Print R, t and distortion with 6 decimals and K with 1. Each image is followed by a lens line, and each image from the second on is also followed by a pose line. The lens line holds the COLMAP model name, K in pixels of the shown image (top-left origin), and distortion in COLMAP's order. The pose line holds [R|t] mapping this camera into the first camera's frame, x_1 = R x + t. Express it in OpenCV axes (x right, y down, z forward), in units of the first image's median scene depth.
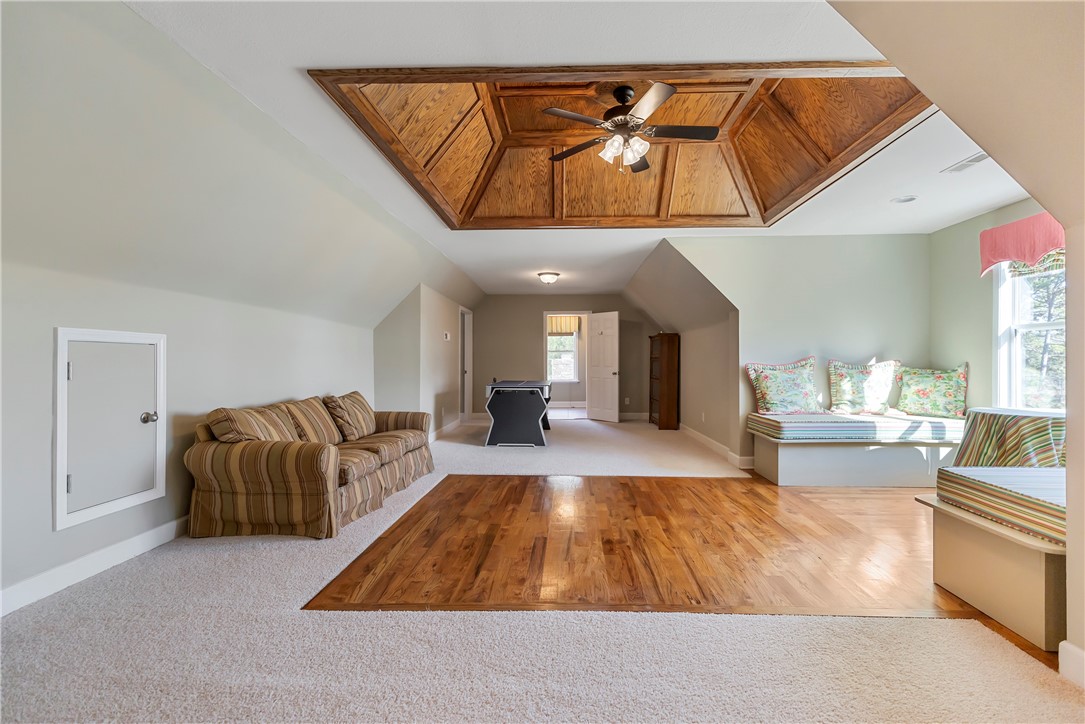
lens RADIAL K [[504.5, 0, 543.7], [0, 504.5, 359.4], [0, 0, 1]] dist [0.012821, -0.000263]
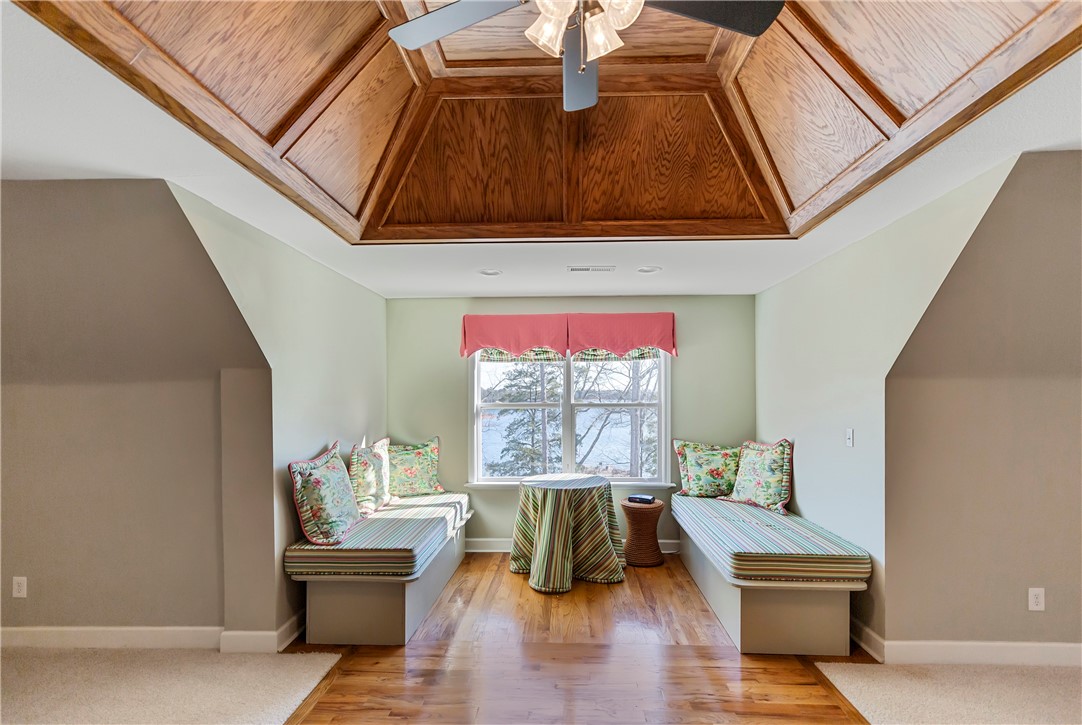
lens RADIAL K [[503.1, 0, 553.5], [0, 503.1, 399.2], [0, 0, 1]] dist [0.012821, -0.000263]
pose [[-0.013435, -0.000791, 0.999909, -0.248681], [-0.000113, 1.000000, 0.000789, -0.092082], [-0.999910, -0.000103, -0.013435, 0.994926]]
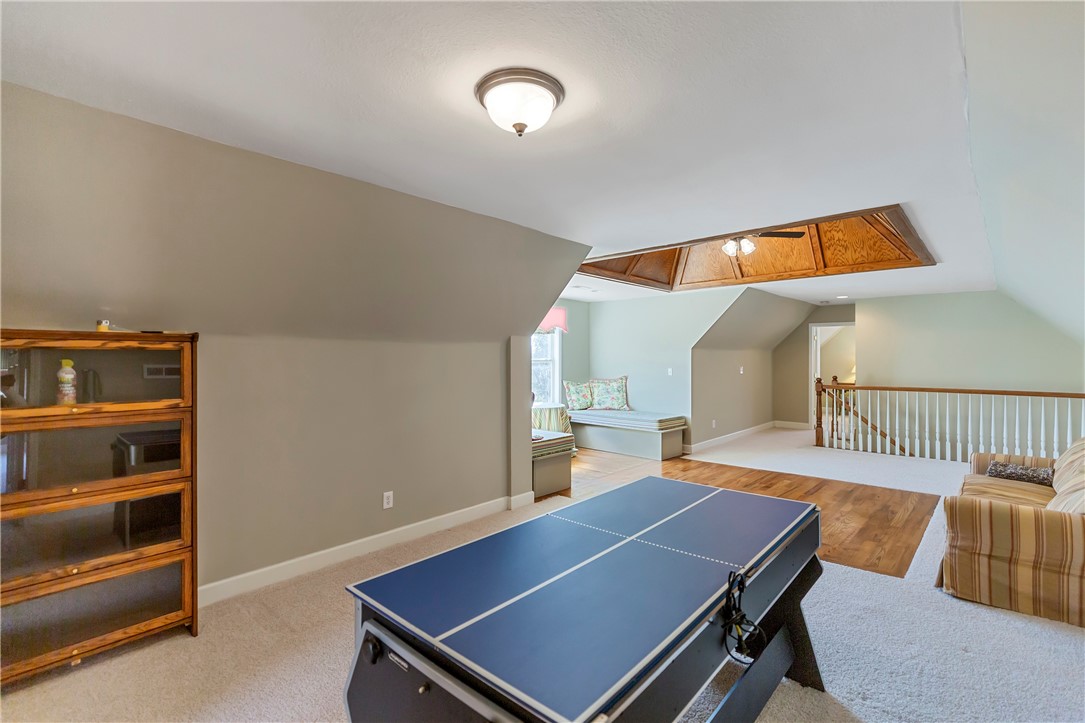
lens RADIAL K [[504.5, 0, 542.6], [0, 504.5, 361.0], [0, 0, 1]] dist [0.012821, -0.000263]
pose [[-0.775185, 0.001879, 0.631732, -0.323561], [0.003678, 0.999992, 0.001539, -0.076684], [-0.631724, 0.003516, -0.775185, 2.442775]]
